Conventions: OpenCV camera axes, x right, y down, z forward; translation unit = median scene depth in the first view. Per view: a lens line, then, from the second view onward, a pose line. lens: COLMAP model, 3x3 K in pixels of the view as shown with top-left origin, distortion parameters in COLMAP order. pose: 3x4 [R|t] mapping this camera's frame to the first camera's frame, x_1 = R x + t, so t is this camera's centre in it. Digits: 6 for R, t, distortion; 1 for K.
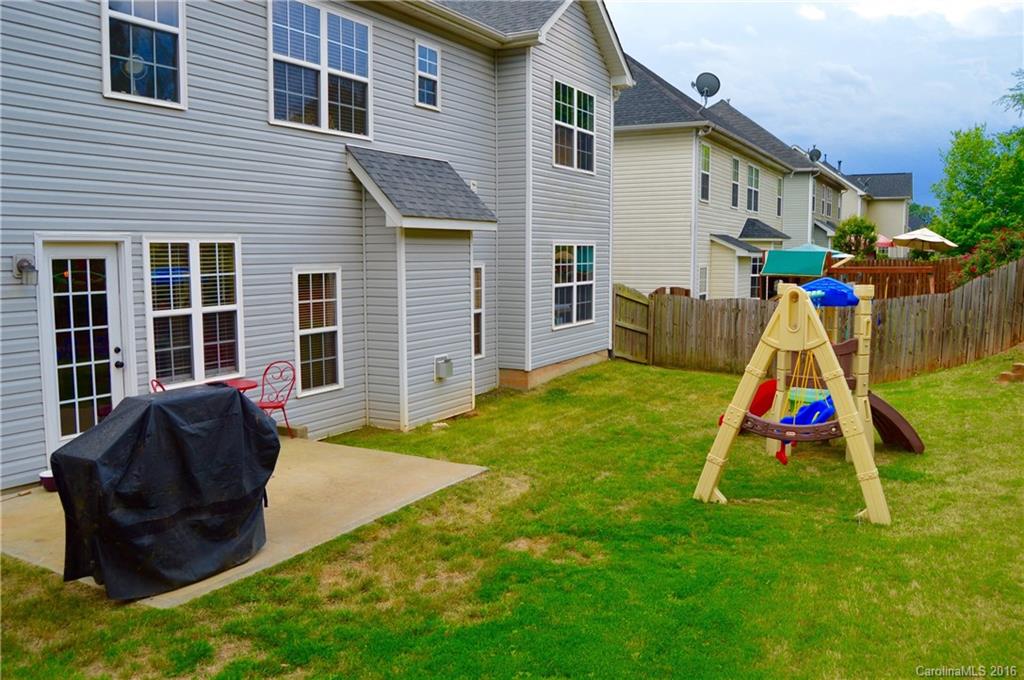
lens RADIAL K [[814.0, 0, 512.0], [0, 814.0, 340.0], [0, 0, 1]] dist [-0.076447, 0.005287]
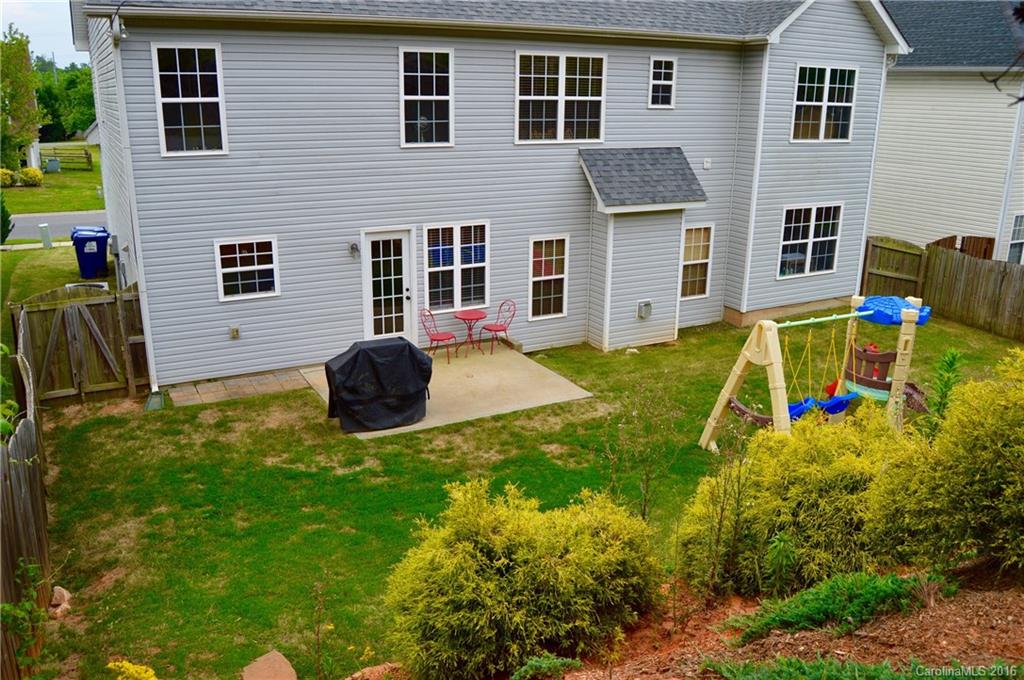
lens RADIAL K [[814.0, 0, 512.0], [0, 814.0, 340.0], [0, 0, 1]] dist [-0.076447, 0.005287]
pose [[0.845315, 0.168213, -0.507097, 0.536254], [-0.071320, 0.976176, 0.204925, -0.224207], [0.529487, -0.137060, 0.837173, -0.335645]]
